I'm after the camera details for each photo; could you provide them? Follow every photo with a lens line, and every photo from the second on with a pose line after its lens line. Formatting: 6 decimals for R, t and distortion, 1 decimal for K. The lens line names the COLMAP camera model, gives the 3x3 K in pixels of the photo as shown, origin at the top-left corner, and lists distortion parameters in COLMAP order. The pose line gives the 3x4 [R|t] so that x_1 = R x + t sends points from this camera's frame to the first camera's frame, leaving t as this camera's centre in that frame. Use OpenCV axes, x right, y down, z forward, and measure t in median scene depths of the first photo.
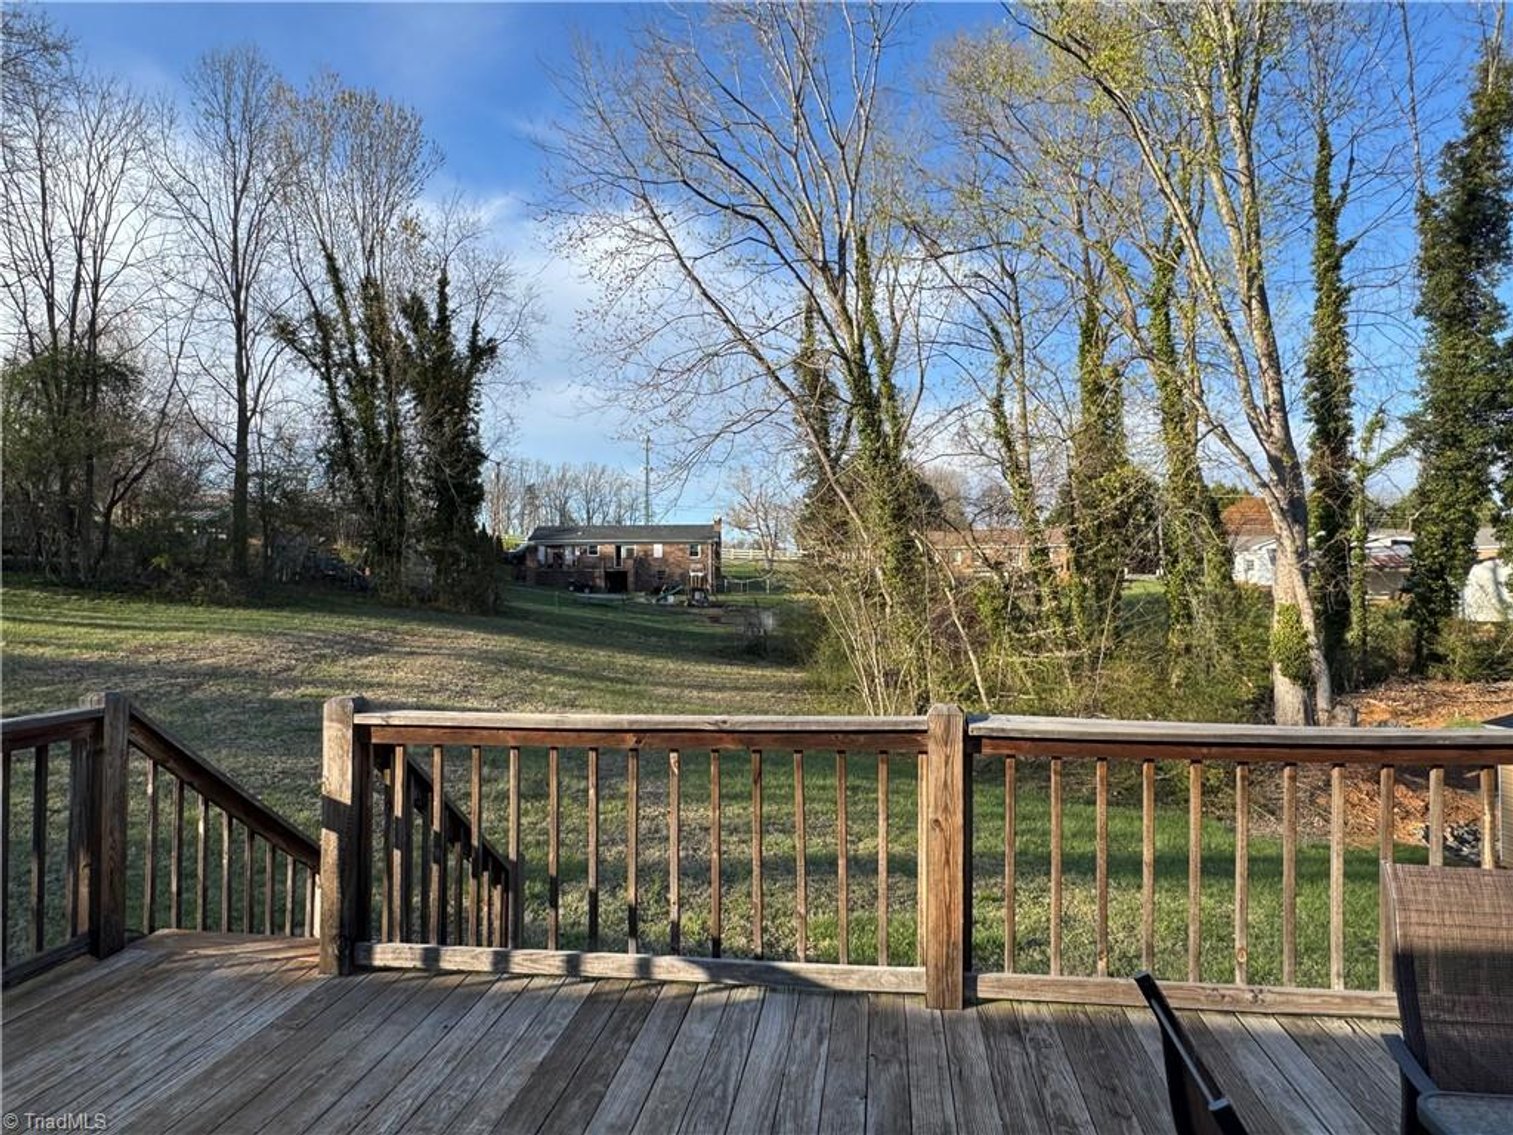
lens RADIAL K [[979.6, 0, 756.0], [0, 979.6, 570.7], [0, 0, 1]] dist [-0.003813, 0.000216]
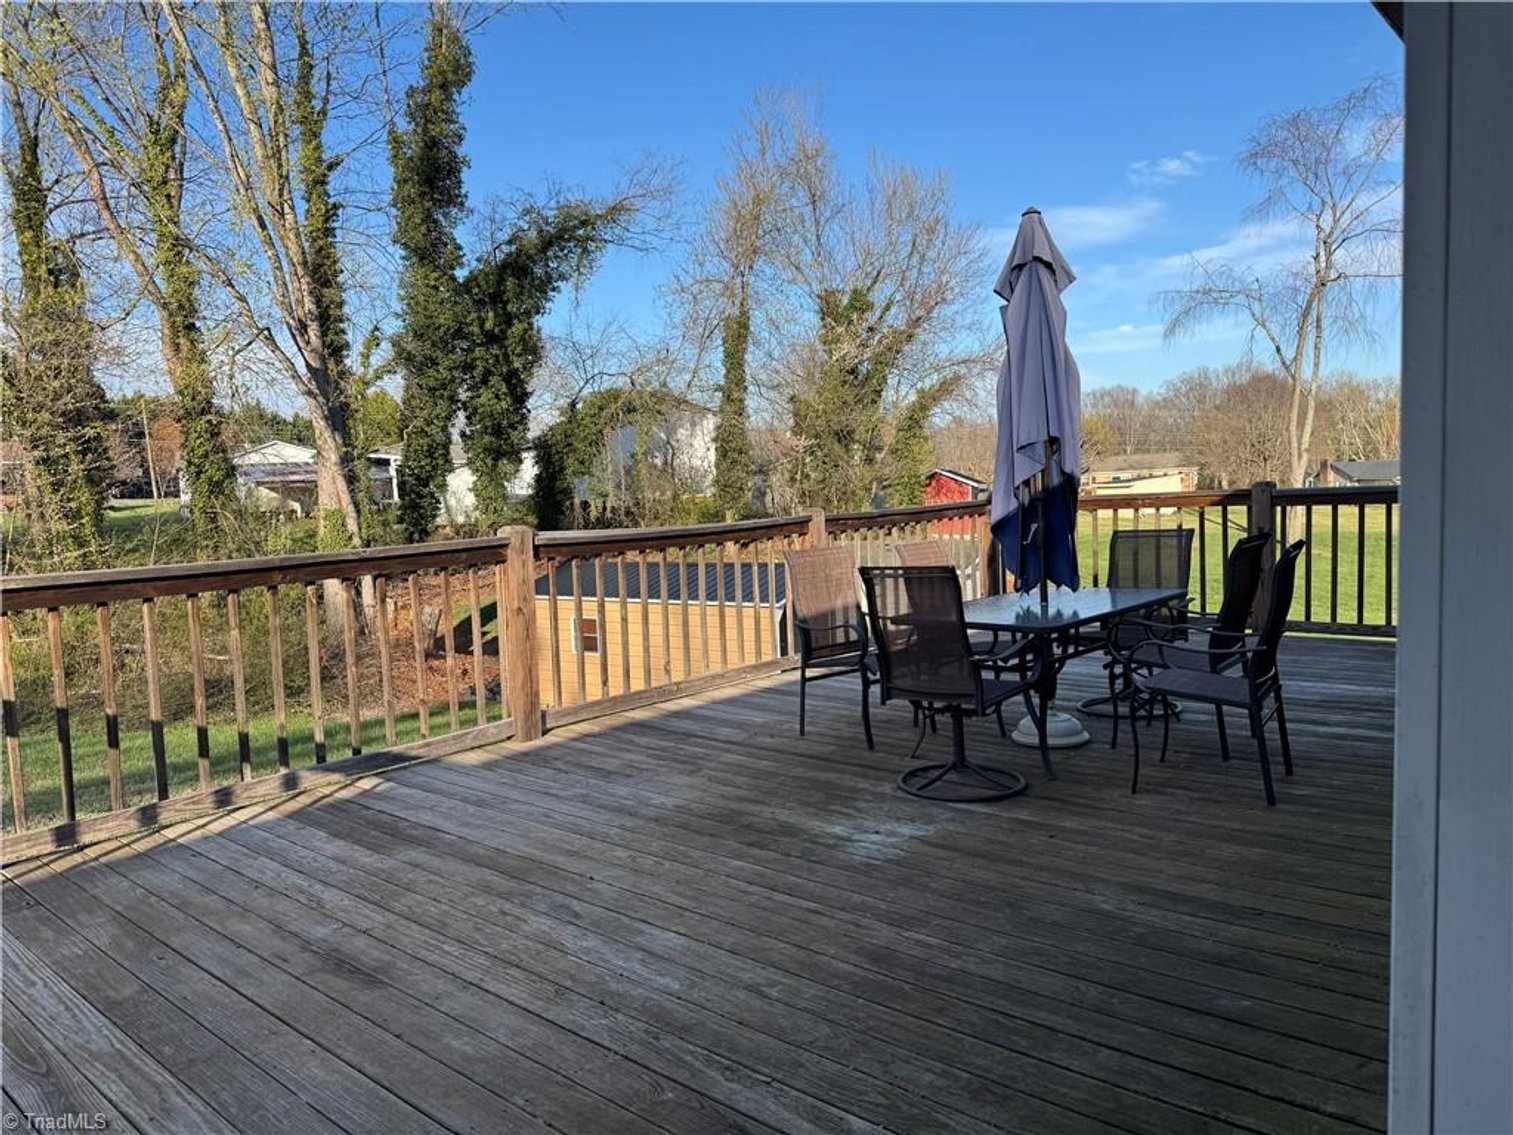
lens RADIAL K [[1061.4, 0, 763.3], [0, 1061.4, 571.4], [0, 0, 1]] dist [0.084104, -0.110700]
pose [[0.557476, -0.088593, 0.825453, -0.118189], [0.029512, 0.995776, 0.086942, 0.011345], [-0.829669, -0.024108, 0.557735, -0.016982]]
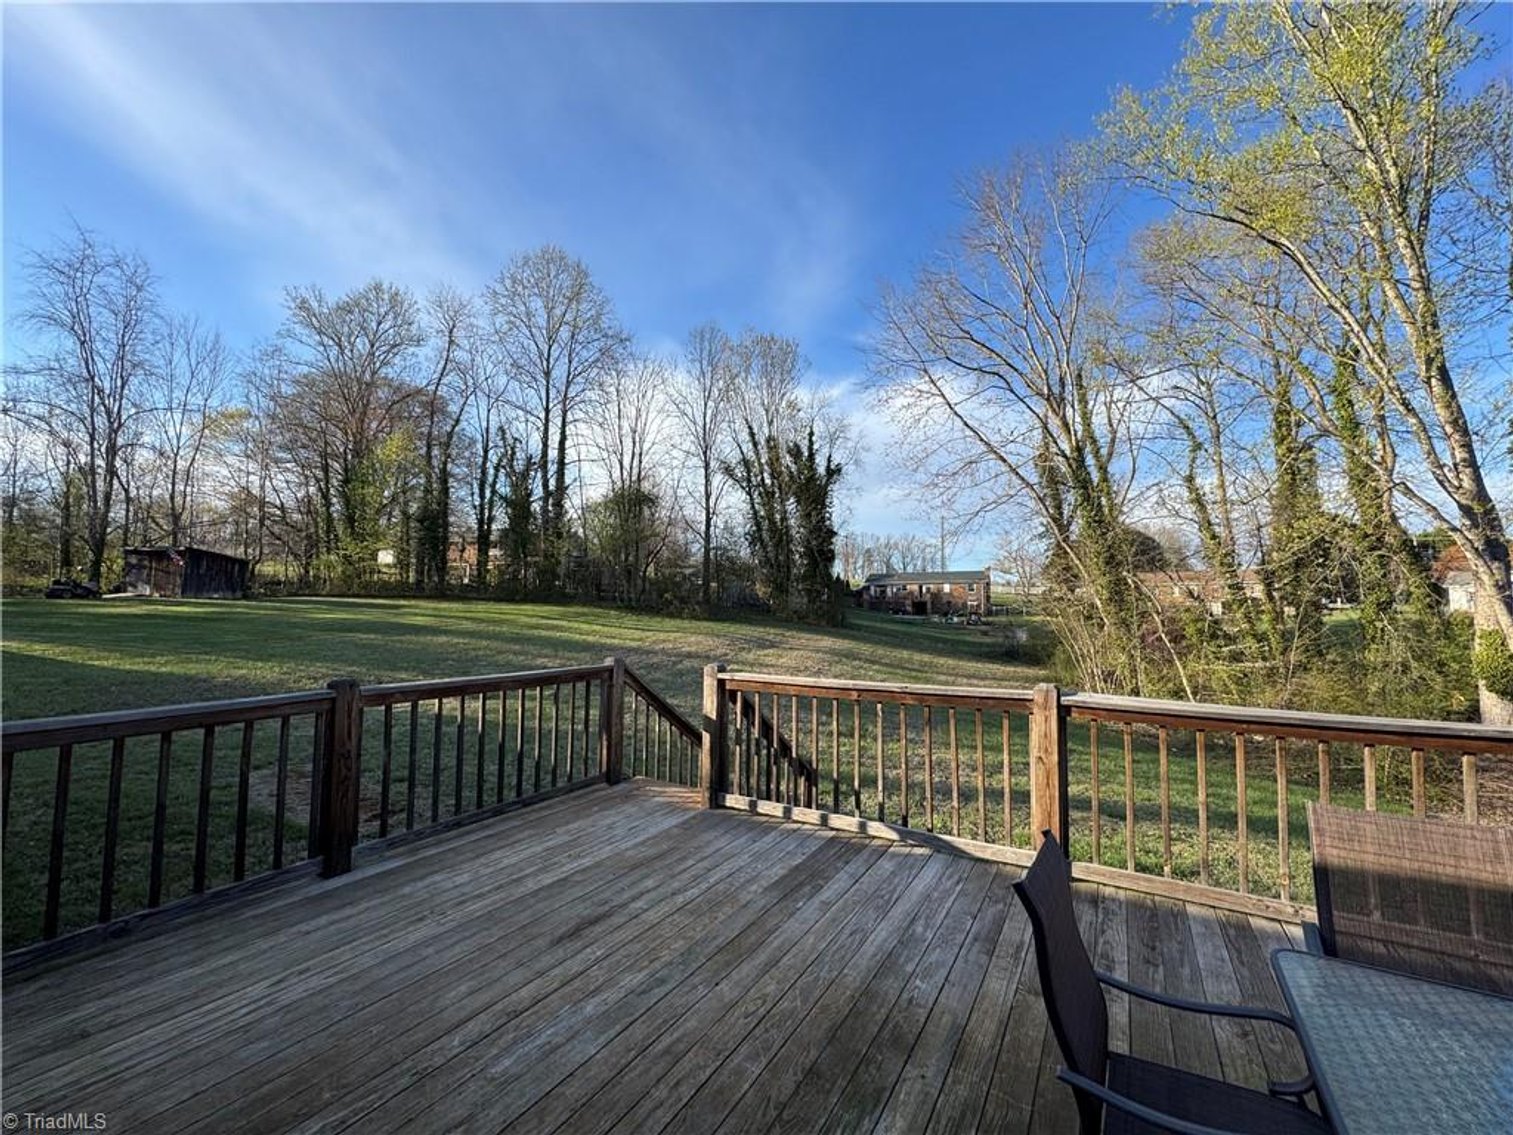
lens RADIAL K [[605.7, 0, 754.1], [0, 605.7, 570.2], [0, 0, 1]] dist [-0.004264, 0.000184]
pose [[0.915461, -0.019731, -0.401923, 0.021949], [-0.000765, 0.998710, -0.050771, 0.000395], [0.402407, 0.046787, 0.914265, -0.012886]]
